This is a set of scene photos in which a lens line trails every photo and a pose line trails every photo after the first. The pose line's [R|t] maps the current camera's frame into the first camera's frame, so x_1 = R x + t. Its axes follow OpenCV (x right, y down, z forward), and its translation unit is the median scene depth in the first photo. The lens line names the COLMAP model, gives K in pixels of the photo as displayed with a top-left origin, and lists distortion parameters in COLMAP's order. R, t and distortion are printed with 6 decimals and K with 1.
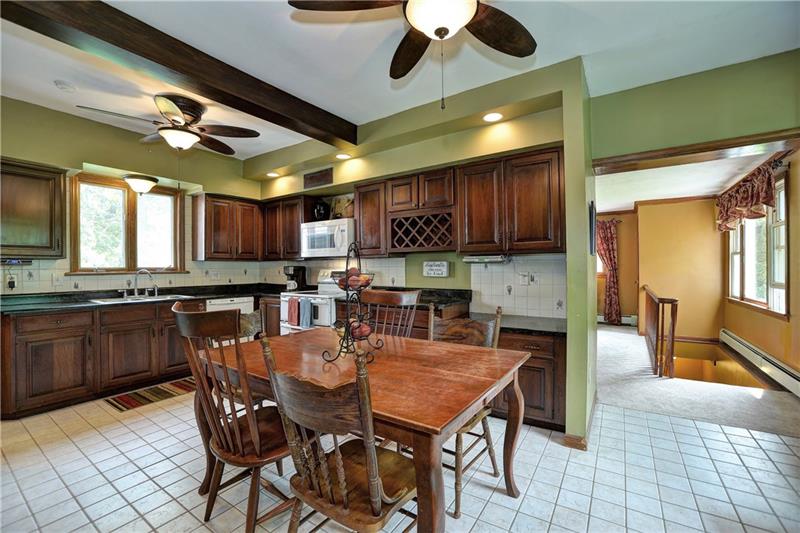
lens RADIAL K [[350.9, 0, 397.6], [0, 350.9, 267.9], [0, 0, 1]] dist [0.001297, -0.000025]
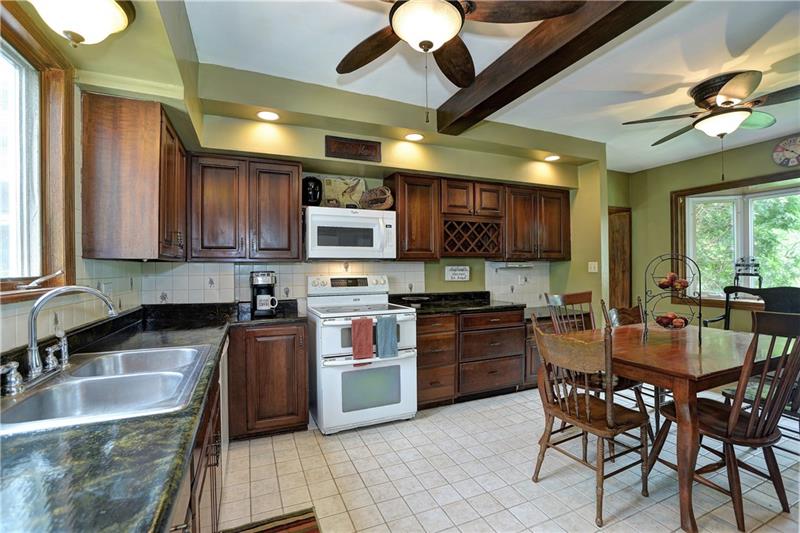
lens RADIAL K [[333.5, 0, 396.8], [0, 333.5, 266.7], [0, 0, 1]] dist [-0.004386, -0.000086]
pose [[0.546998, 0.009782, 0.837077, -0.837121], [0.006903, 0.999845, -0.016195, -0.001843], [-0.837106, 0.014637, 0.546846, 0.620706]]
